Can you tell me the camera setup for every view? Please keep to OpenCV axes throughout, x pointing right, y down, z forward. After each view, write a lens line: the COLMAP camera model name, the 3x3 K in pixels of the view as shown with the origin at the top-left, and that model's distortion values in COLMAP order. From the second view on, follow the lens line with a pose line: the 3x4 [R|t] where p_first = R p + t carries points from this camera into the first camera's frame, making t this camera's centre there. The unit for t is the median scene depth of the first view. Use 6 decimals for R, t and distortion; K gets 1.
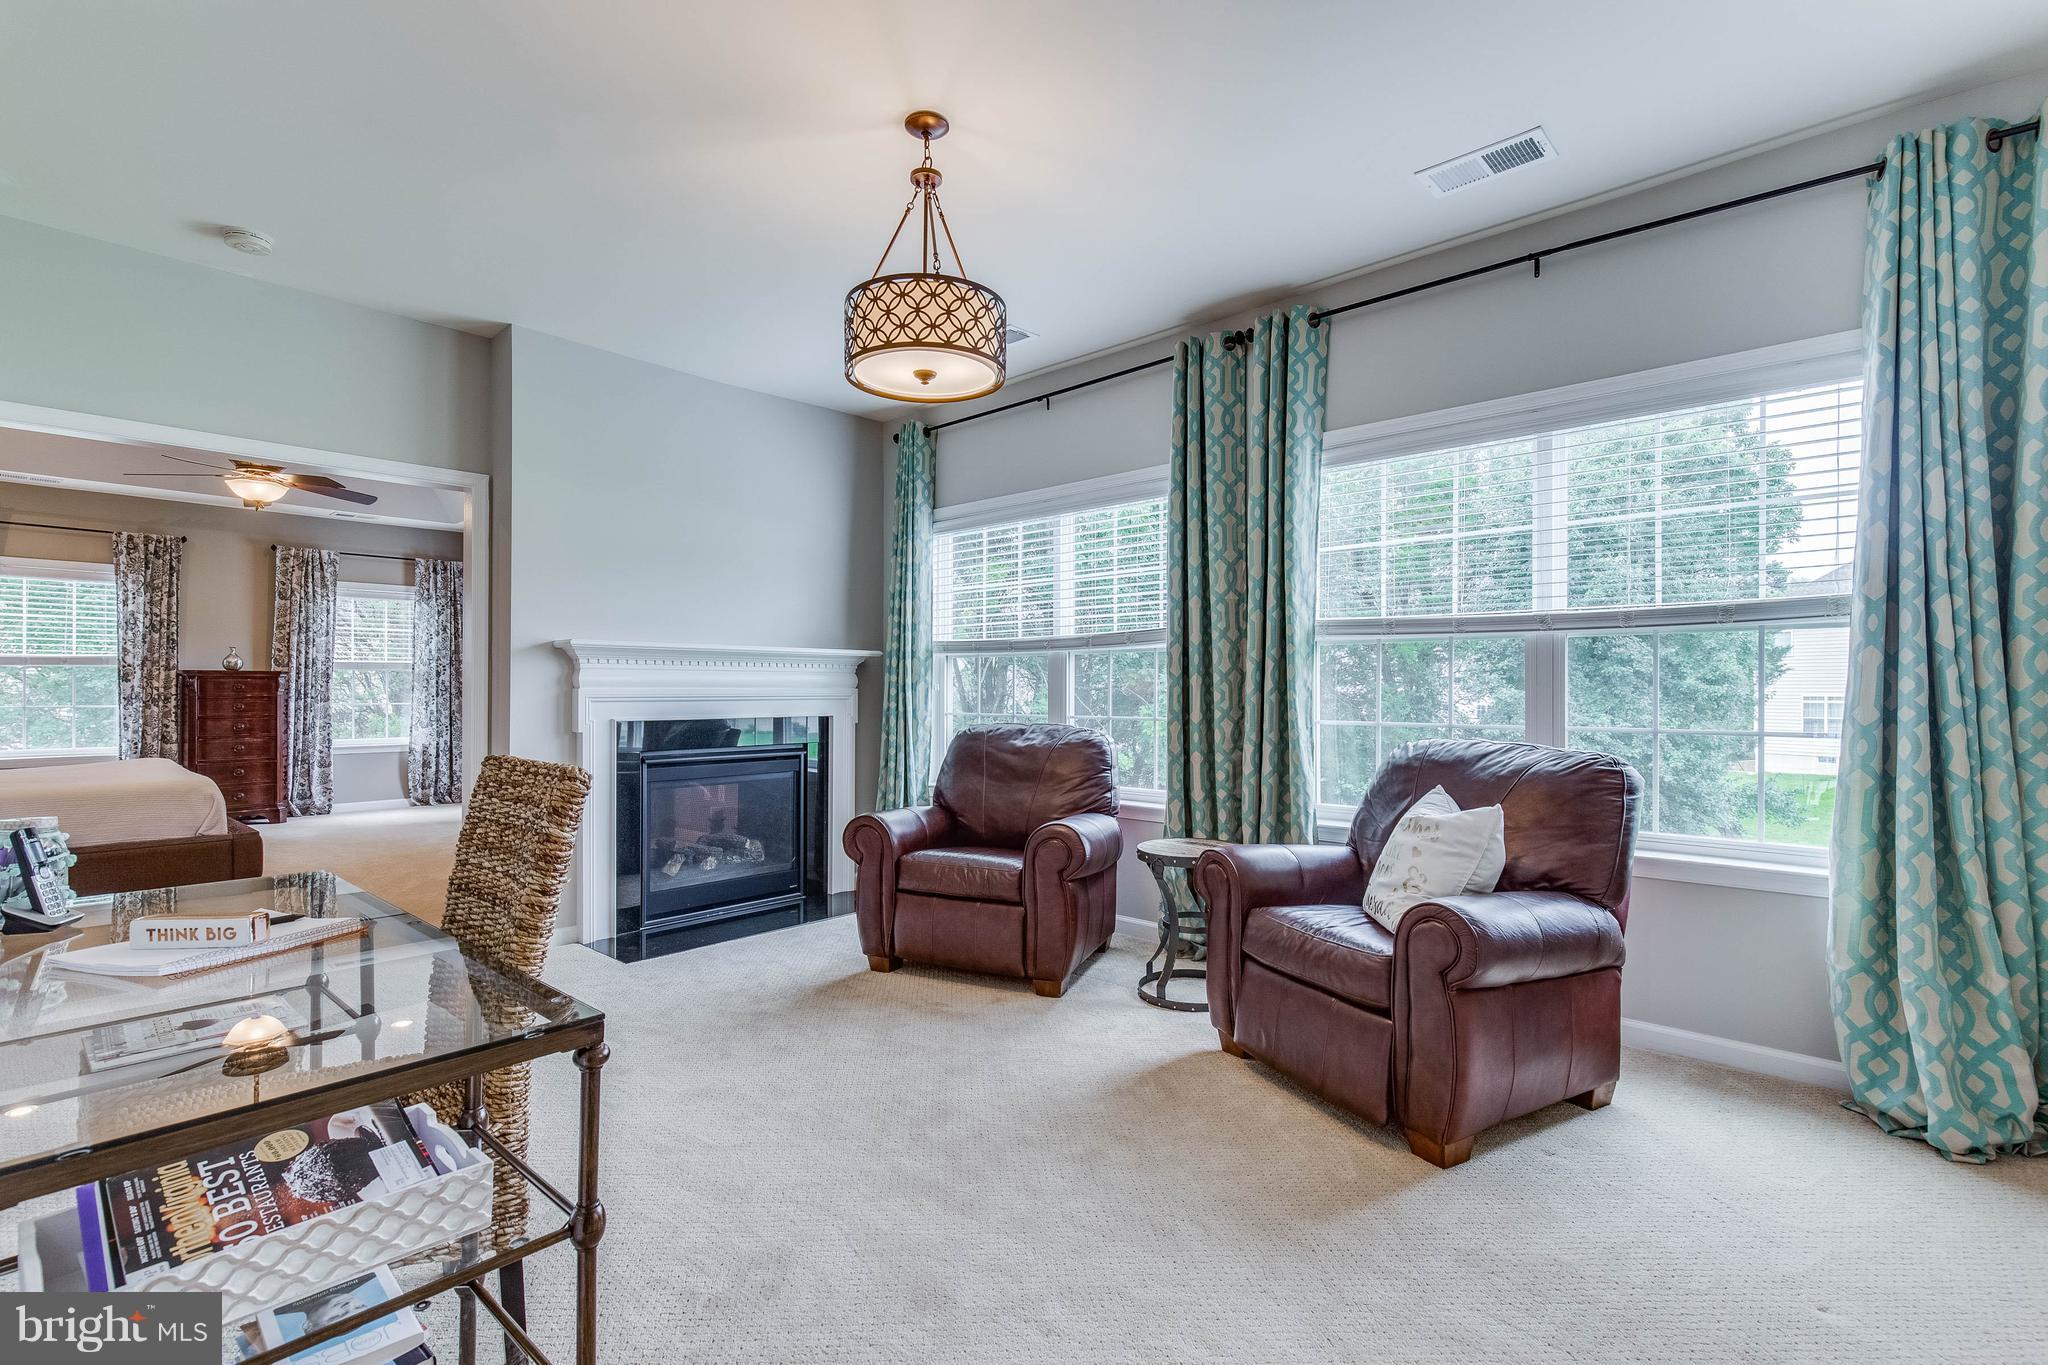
lens RADIAL K [[936.6, 0, 1022.6], [0, 936.6, 680.9], [0, 0, 1]] dist [0.001904, 0.000399]
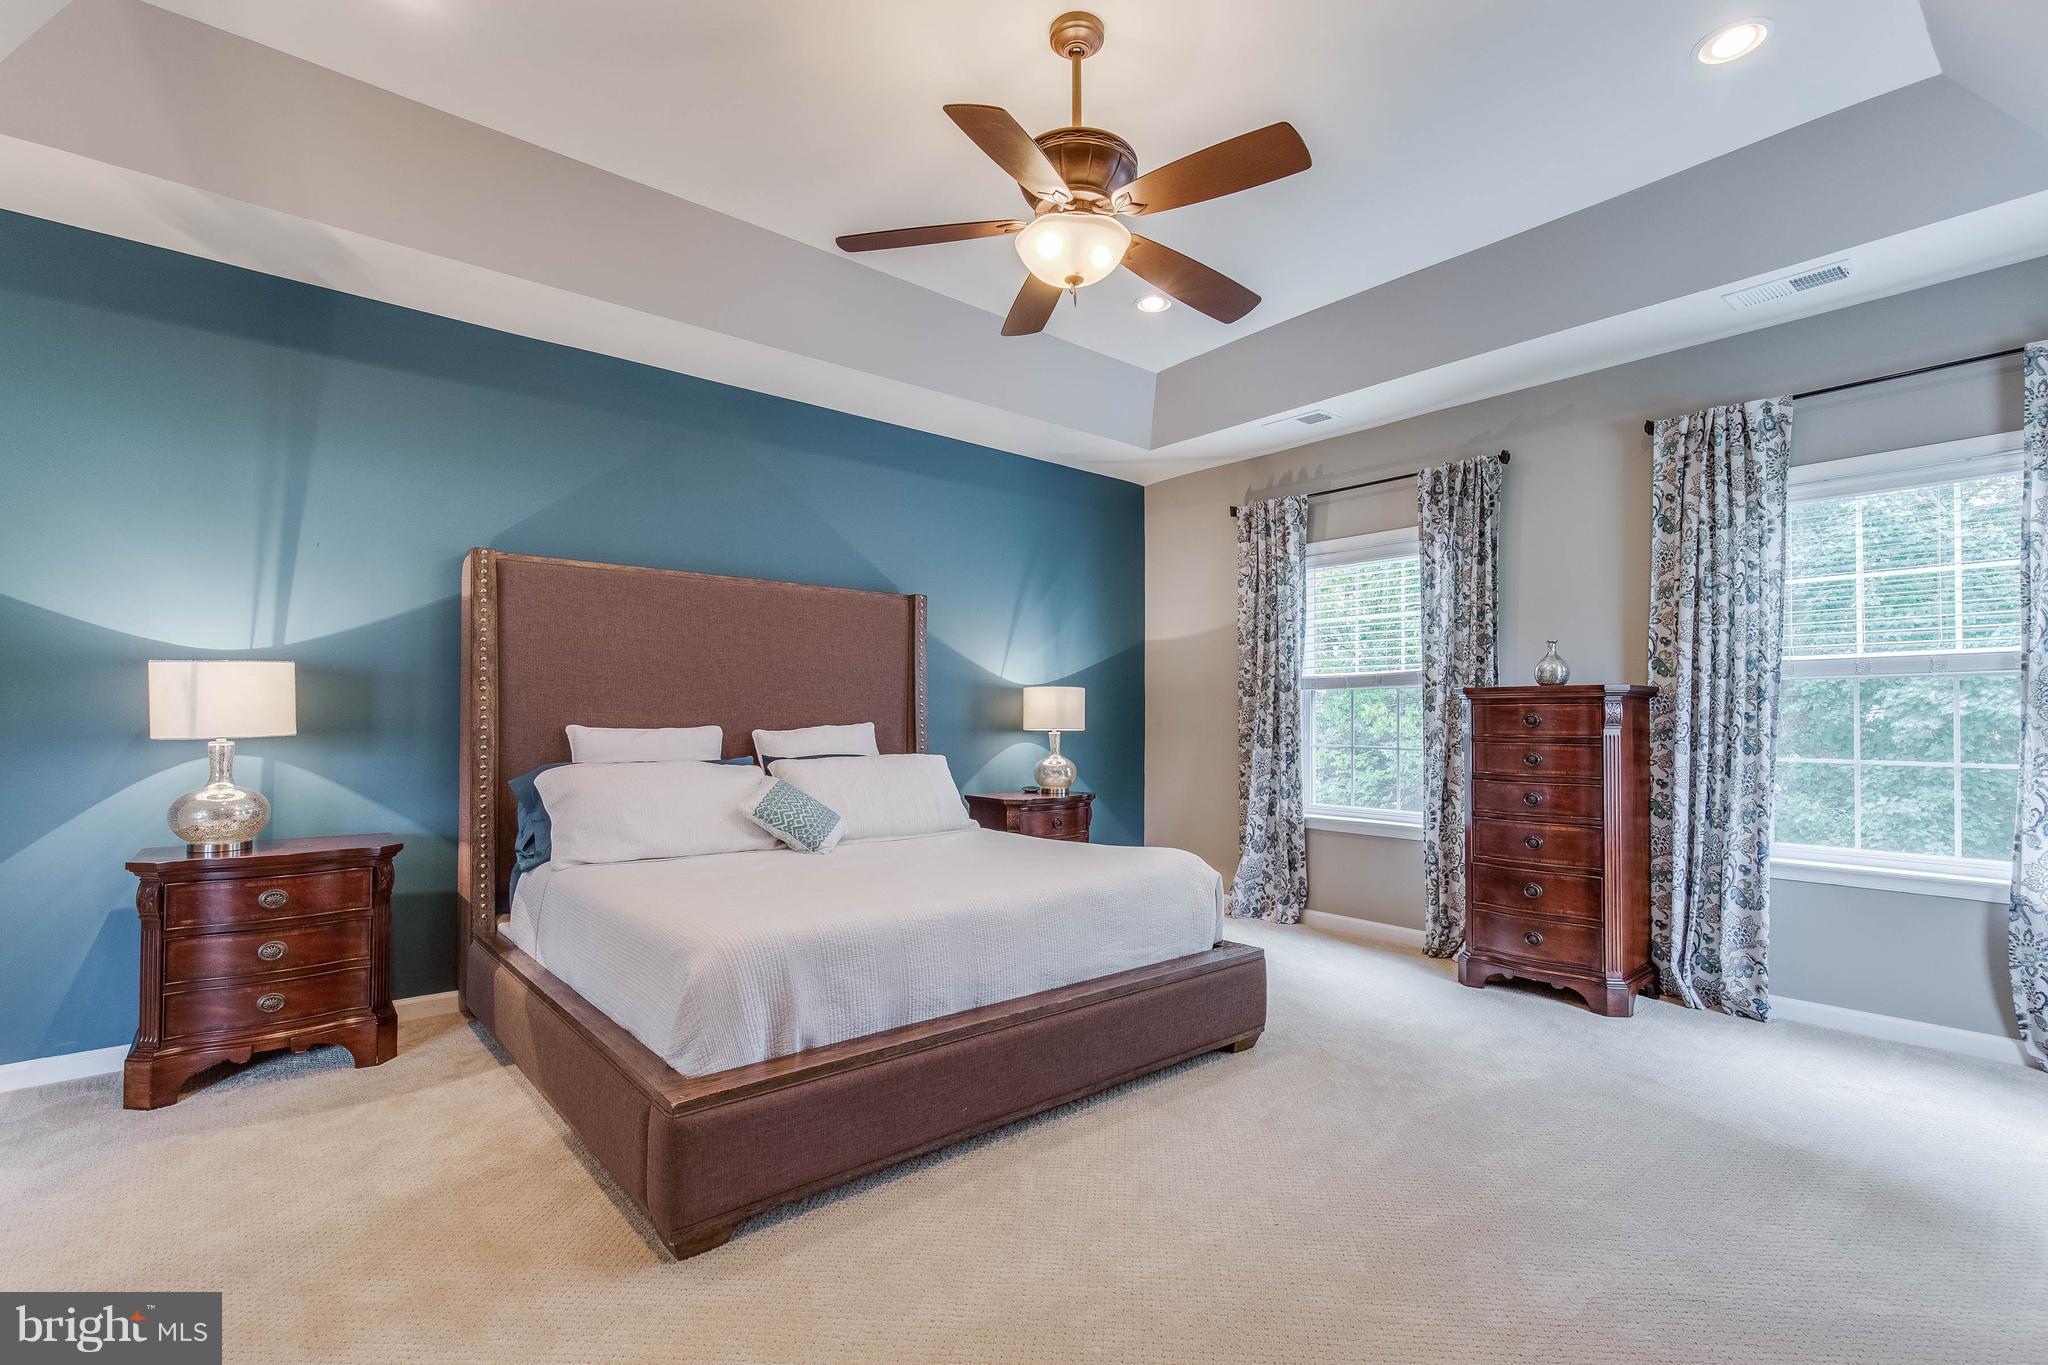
lens RADIAL K [[936.6, 0, 1029.4], [0, 936.6, 712.6], [0, 0, 1]] dist [0.001904, 0.000399]
pose [[-0.127280, -0.006532, -0.991845, -0.281717], [0.003209, 0.999970, -0.006997, 0.005016], [0.991862, -0.004073, -0.127255, 0.735160]]
